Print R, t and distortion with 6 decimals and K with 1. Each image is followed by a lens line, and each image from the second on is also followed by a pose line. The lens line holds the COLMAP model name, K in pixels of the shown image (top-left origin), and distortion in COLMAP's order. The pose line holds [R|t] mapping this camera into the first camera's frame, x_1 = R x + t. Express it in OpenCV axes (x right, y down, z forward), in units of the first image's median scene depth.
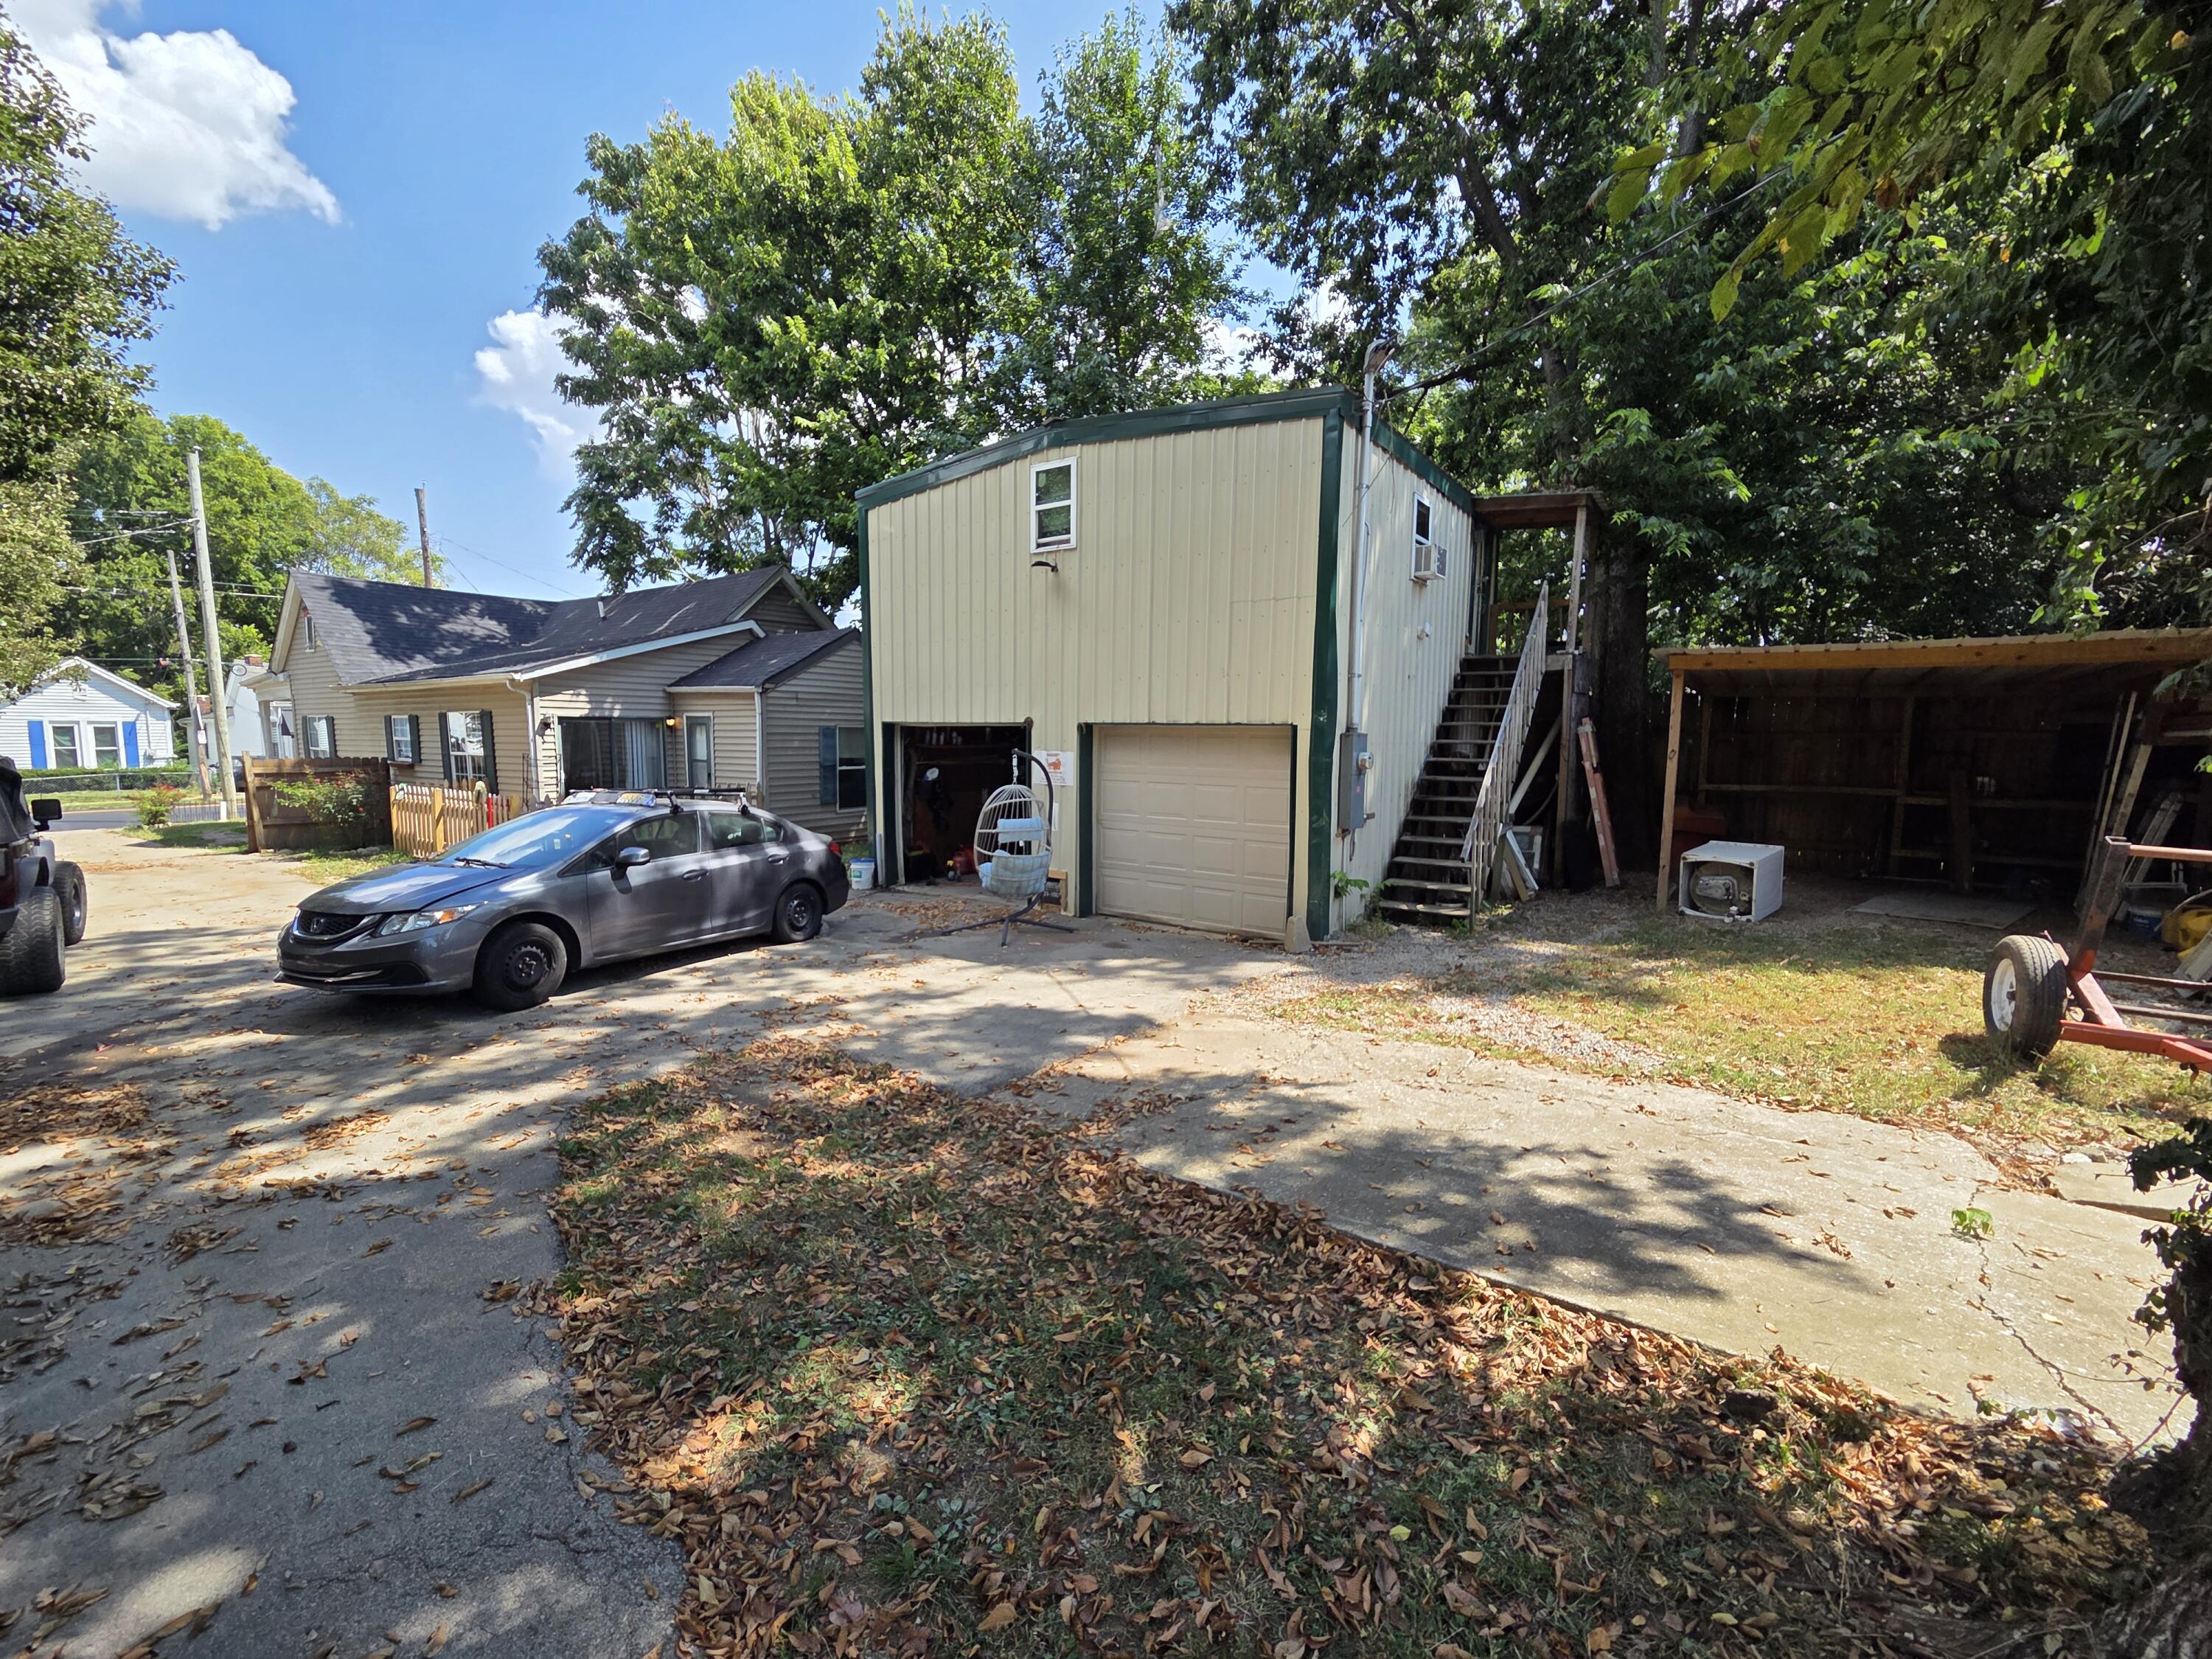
lens RADIAL K [[891.2, 0, 1106.0], [0, 891.2, 829.5], [0, 0, 1]] dist [0.010807, 0.000090]
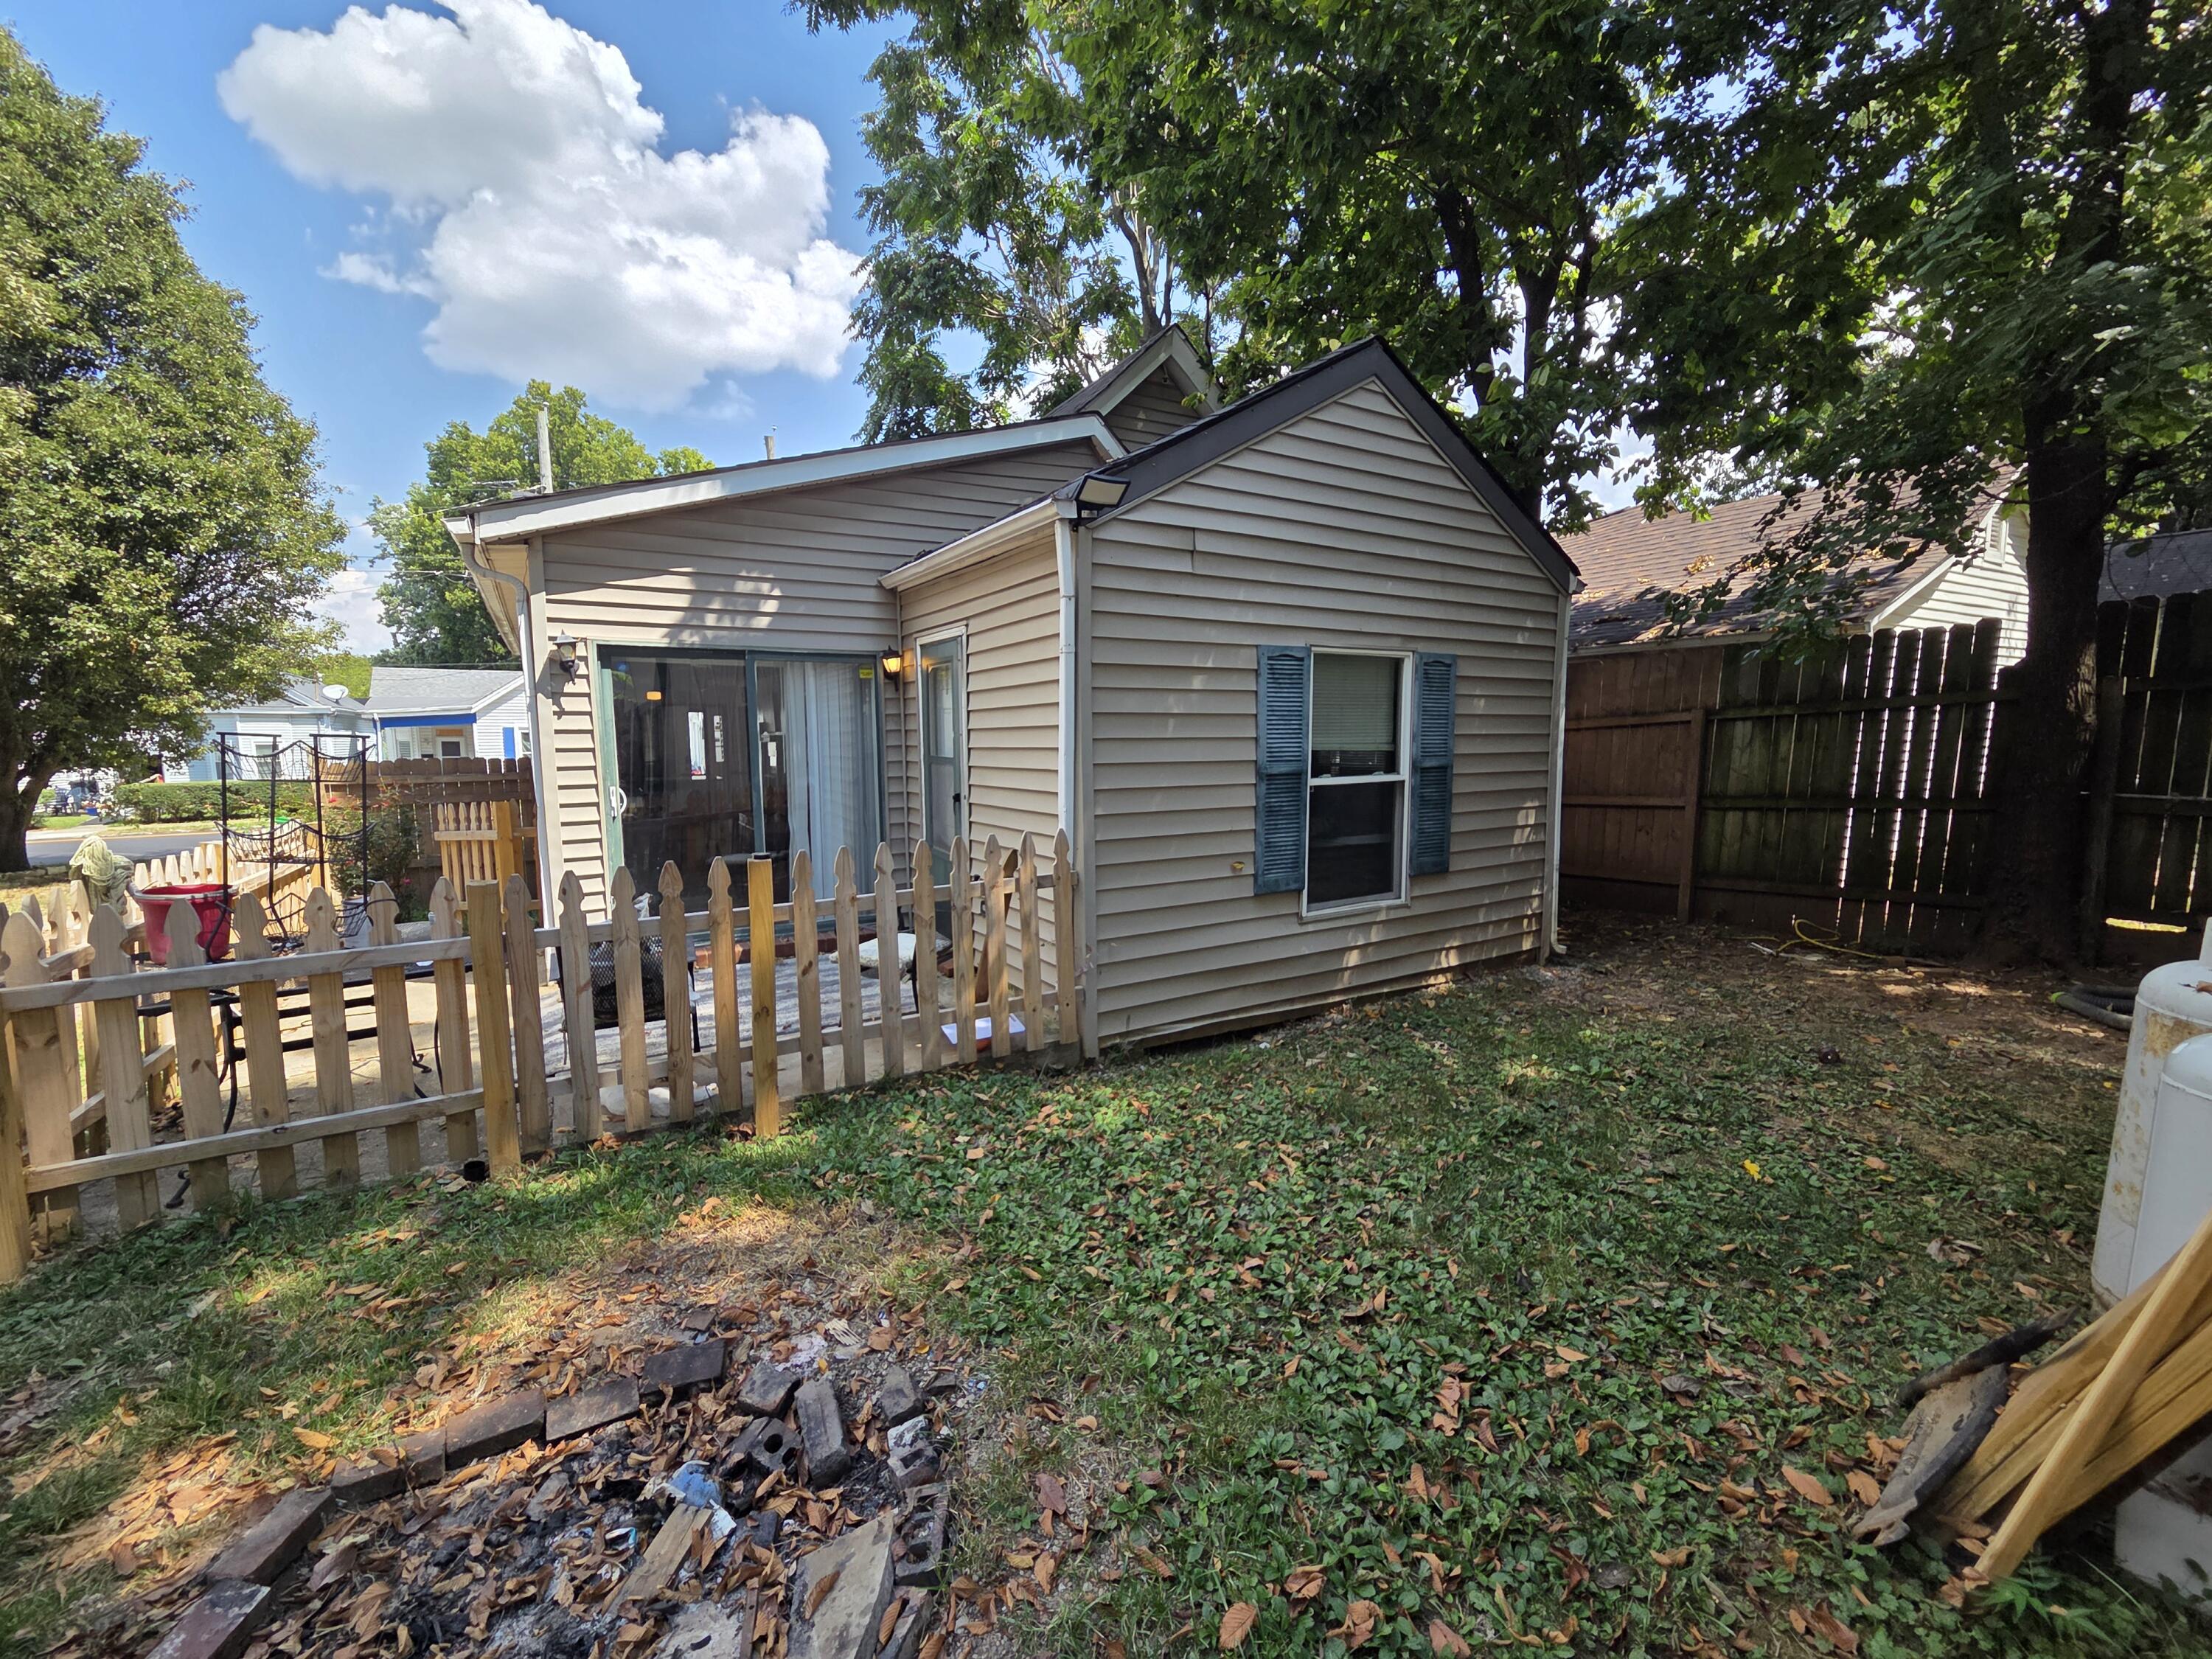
lens RADIAL K [[891.2, 0, 1106.0], [0, 891.2, 829.5], [0, 0, 1]] dist [0.010807, 0.000090]
pose [[0.913513, 0.027517, -0.405878, -0.252912], [-0.027121, 0.999610, 0.006729, -0.055309], [0.405904, 0.004860, 0.913903, 0.727617]]
